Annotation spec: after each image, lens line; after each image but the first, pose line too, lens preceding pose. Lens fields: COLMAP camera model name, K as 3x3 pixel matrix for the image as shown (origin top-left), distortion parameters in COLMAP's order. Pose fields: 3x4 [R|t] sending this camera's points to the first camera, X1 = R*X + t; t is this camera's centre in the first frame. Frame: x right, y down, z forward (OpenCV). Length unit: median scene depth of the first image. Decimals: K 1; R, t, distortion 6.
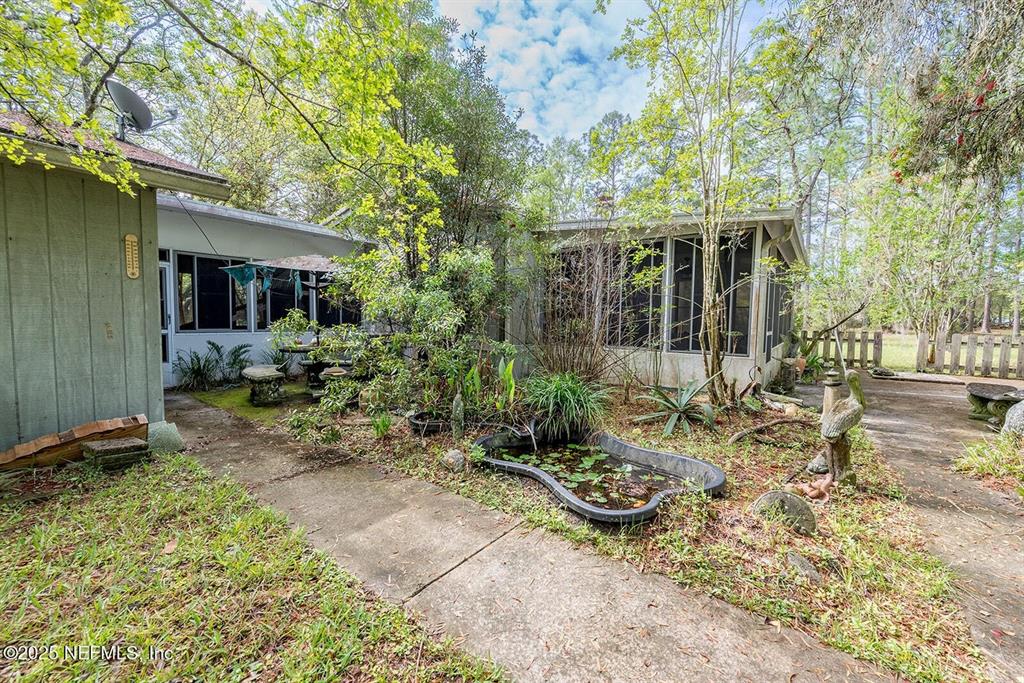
lens RADIAL K [[402.2, 0, 511.9], [0, 402.2, 340.6], [0, 0, 1]] dist [-0.000702, 0.000005]
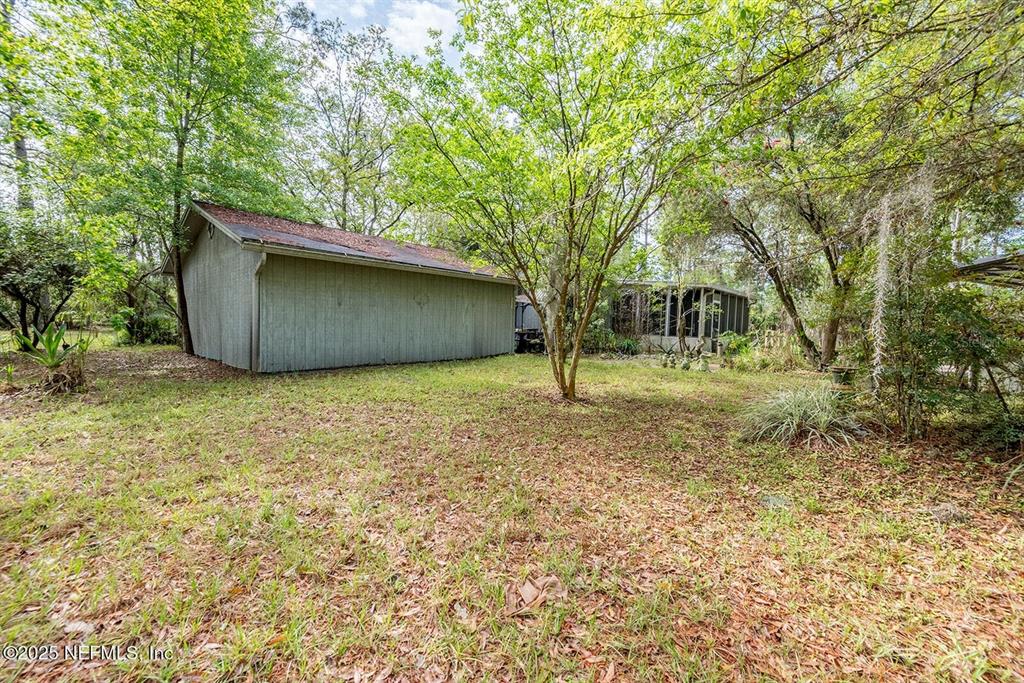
lens RADIAL K [[402.2, 0, 511.9], [0, 402.2, 341.7], [0, 0, 1]] dist [-0.000702, 0.000005]
pose [[0.997093, 0.020761, -0.073313, -0.426207], [-0.022095, 0.999604, -0.017440, 0.137475], [0.072922, 0.019009, 0.997157, -1.715995]]
